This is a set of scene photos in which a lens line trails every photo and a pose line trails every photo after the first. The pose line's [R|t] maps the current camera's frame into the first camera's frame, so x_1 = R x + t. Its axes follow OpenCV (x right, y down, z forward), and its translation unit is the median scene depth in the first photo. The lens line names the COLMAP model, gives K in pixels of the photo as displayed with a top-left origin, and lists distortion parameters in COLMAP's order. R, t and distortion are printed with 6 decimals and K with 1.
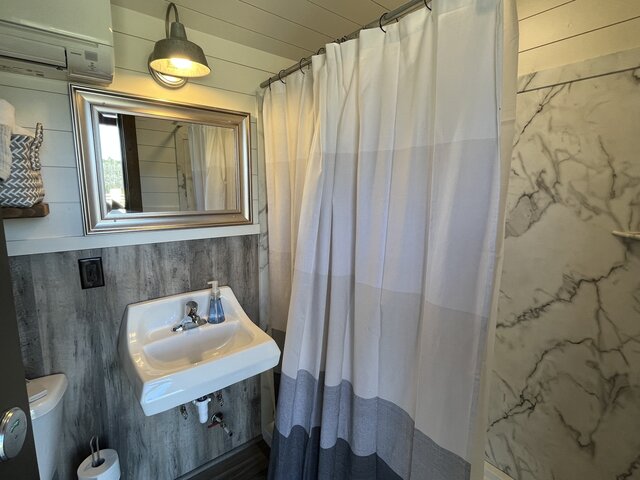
lens RADIAL K [[313.3, 0, 320.0], [0, 313.3, 240.0], [0, 0, 1]] dist [-0.003109, -0.000770]
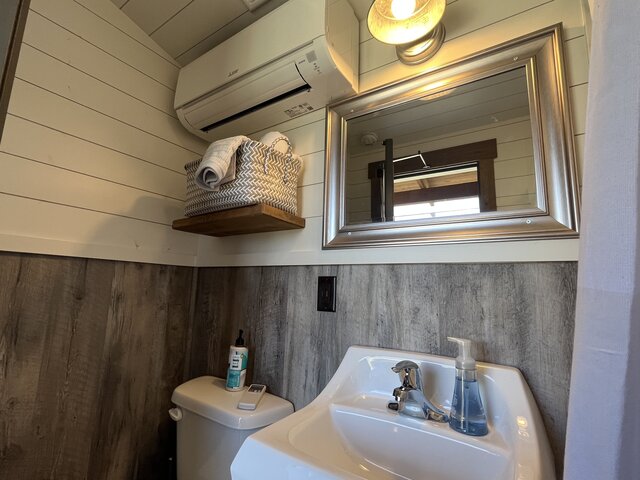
lens RADIAL K [[313.3, 0, 320.0], [0, 313.3, 240.0], [0, 0, 1]] dist [-0.003109, -0.000770]
pose [[0.299398, -0.148665, -0.942475, 0.103047], [-0.185538, 0.959859, -0.210348, 0.136260], [0.935915, 0.237843, 0.259797, 0.656325]]
